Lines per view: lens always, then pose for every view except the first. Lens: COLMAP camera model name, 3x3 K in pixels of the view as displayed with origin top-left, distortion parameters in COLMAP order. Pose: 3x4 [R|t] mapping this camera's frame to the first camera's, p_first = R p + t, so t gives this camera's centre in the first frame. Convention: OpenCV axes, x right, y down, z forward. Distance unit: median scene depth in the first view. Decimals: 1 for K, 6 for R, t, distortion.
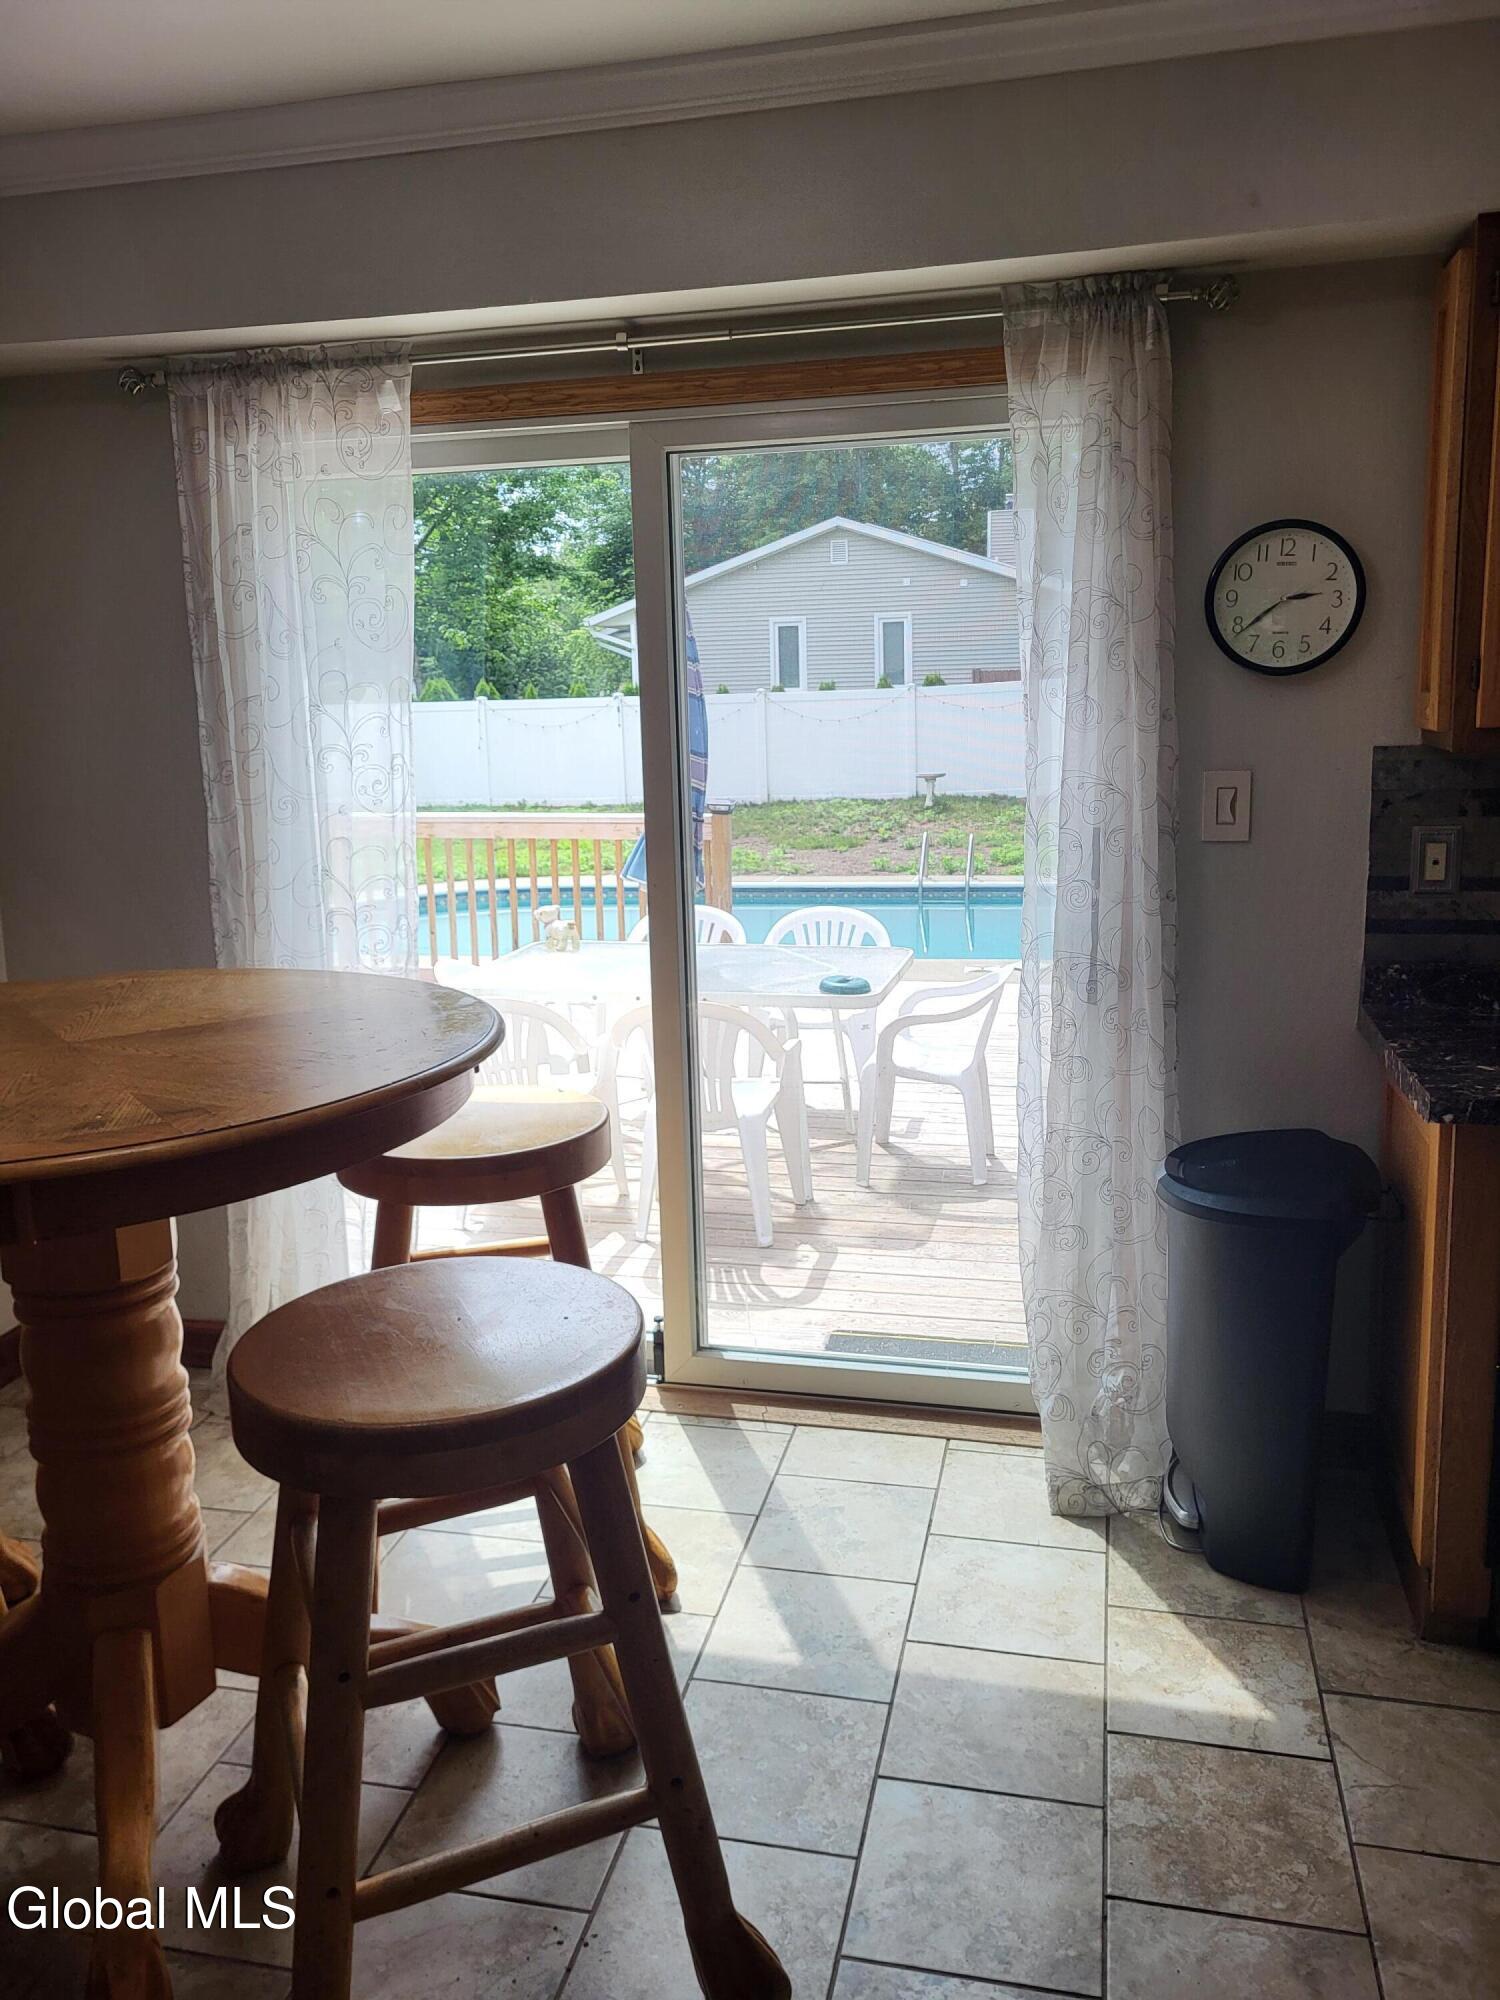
lens RADIAL K [[1475.4, 0, 757.4], [0, 1475.4, 994.7], [0, 0, 1]] dist [0.057549, -0.050478]
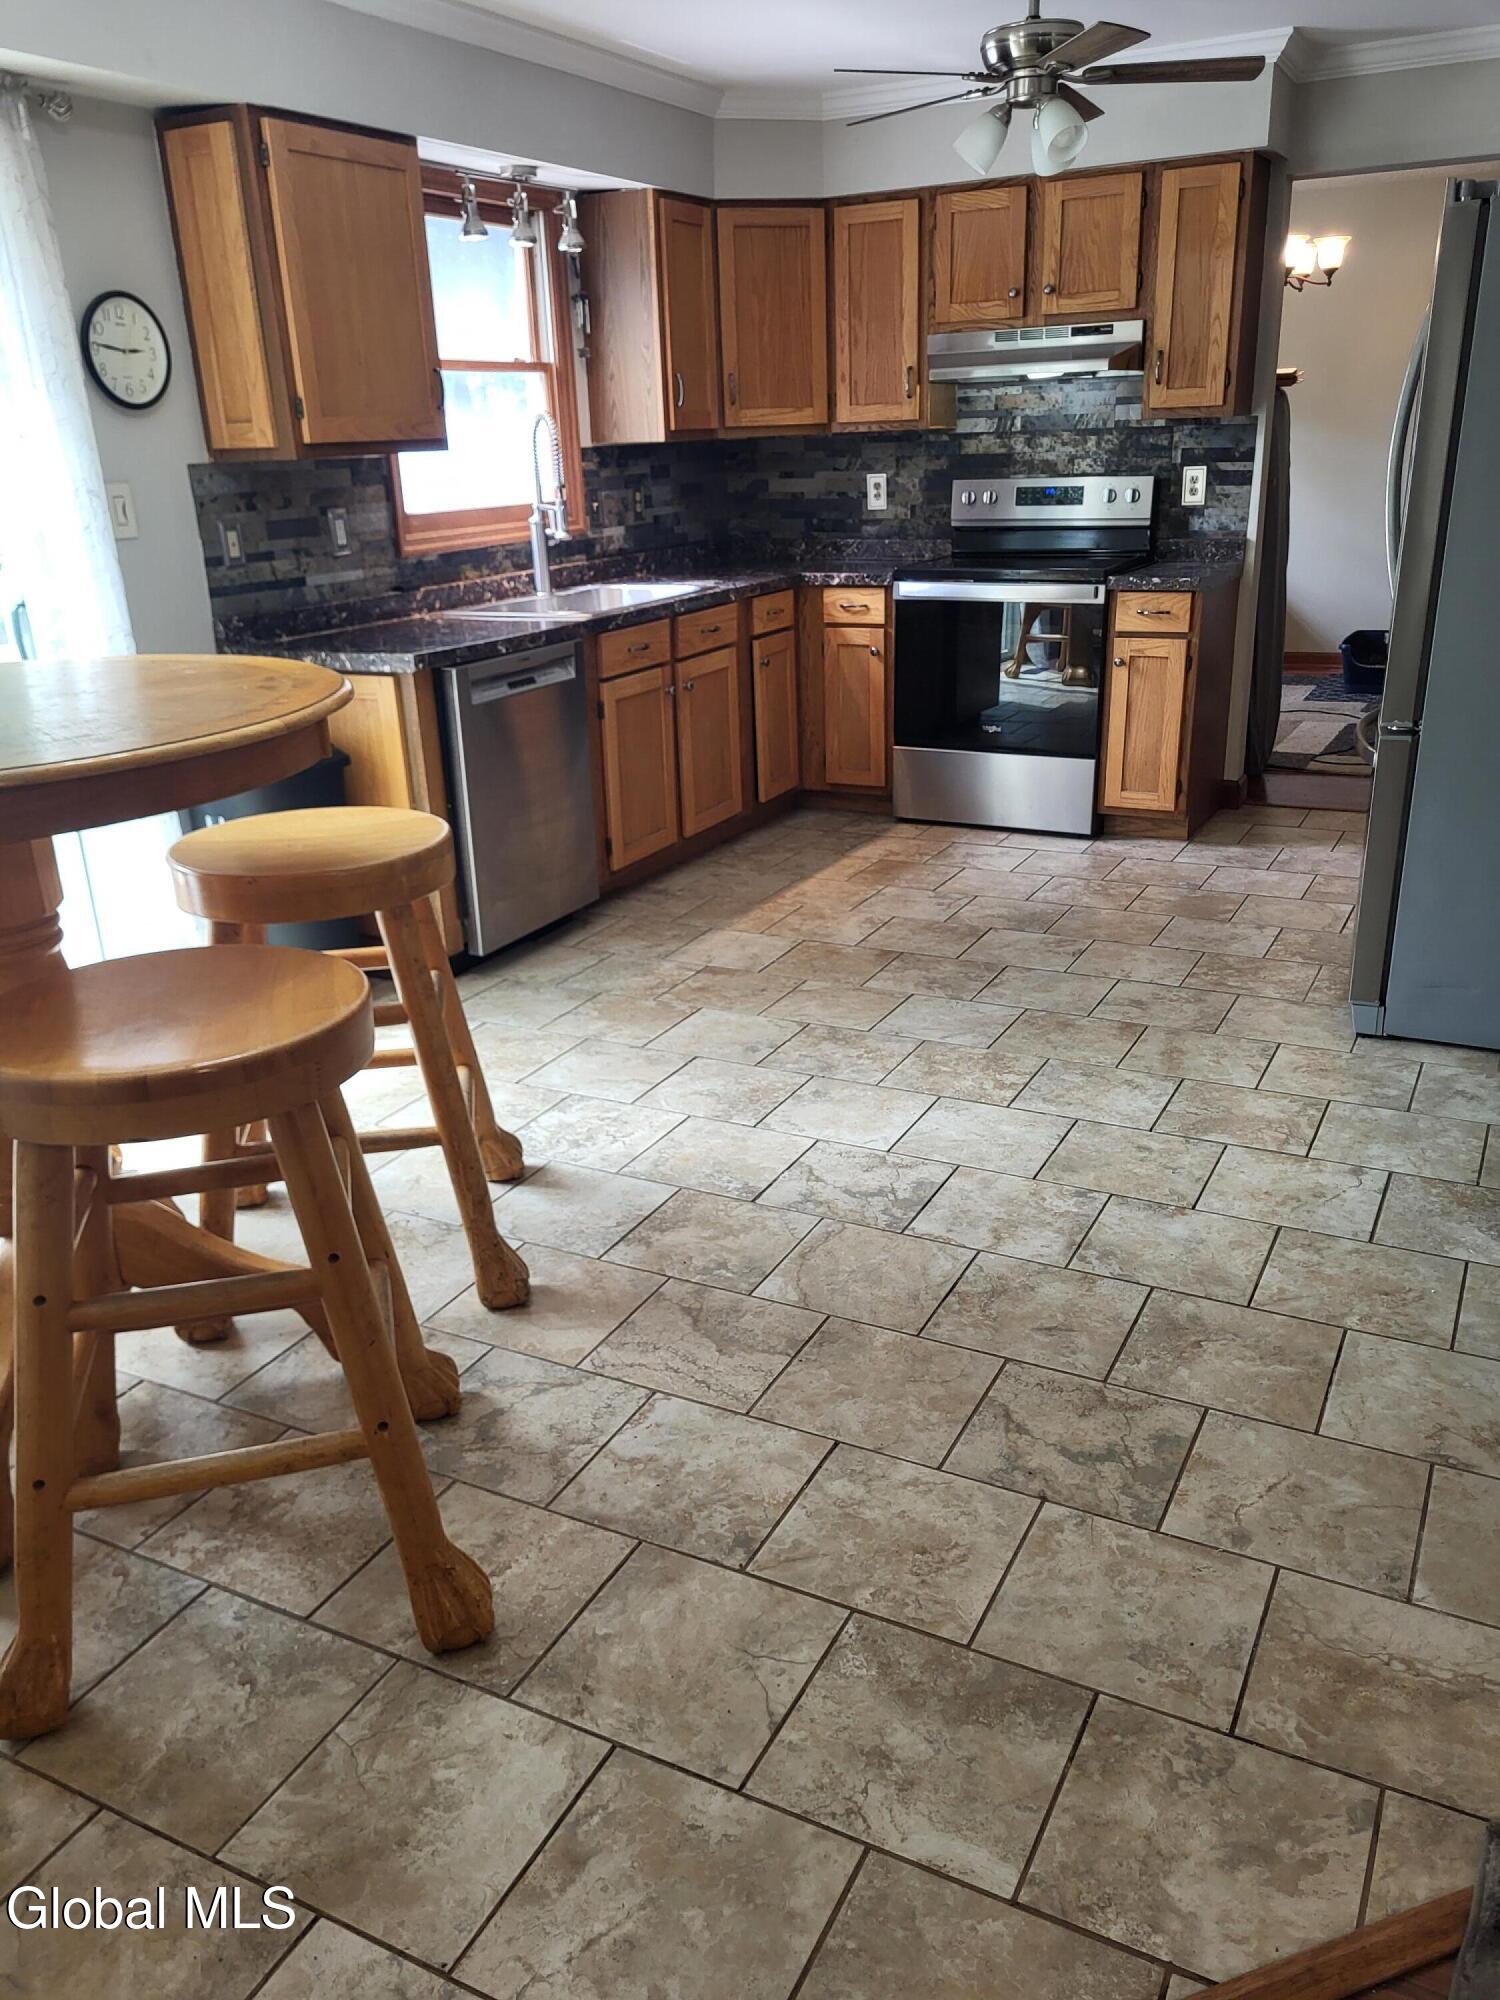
lens RADIAL K [[1475.4, 0, 750.3], [0, 1475.4, 1001.5], [0, 0, 1]] dist [0.057549, -0.050478]
pose [[0.261200, -0.326848, 0.908265, -0.933866], [0.216409, 0.936806, 0.274884, 0.043192], [-0.940713, 0.124757, 0.315426, 0.090278]]
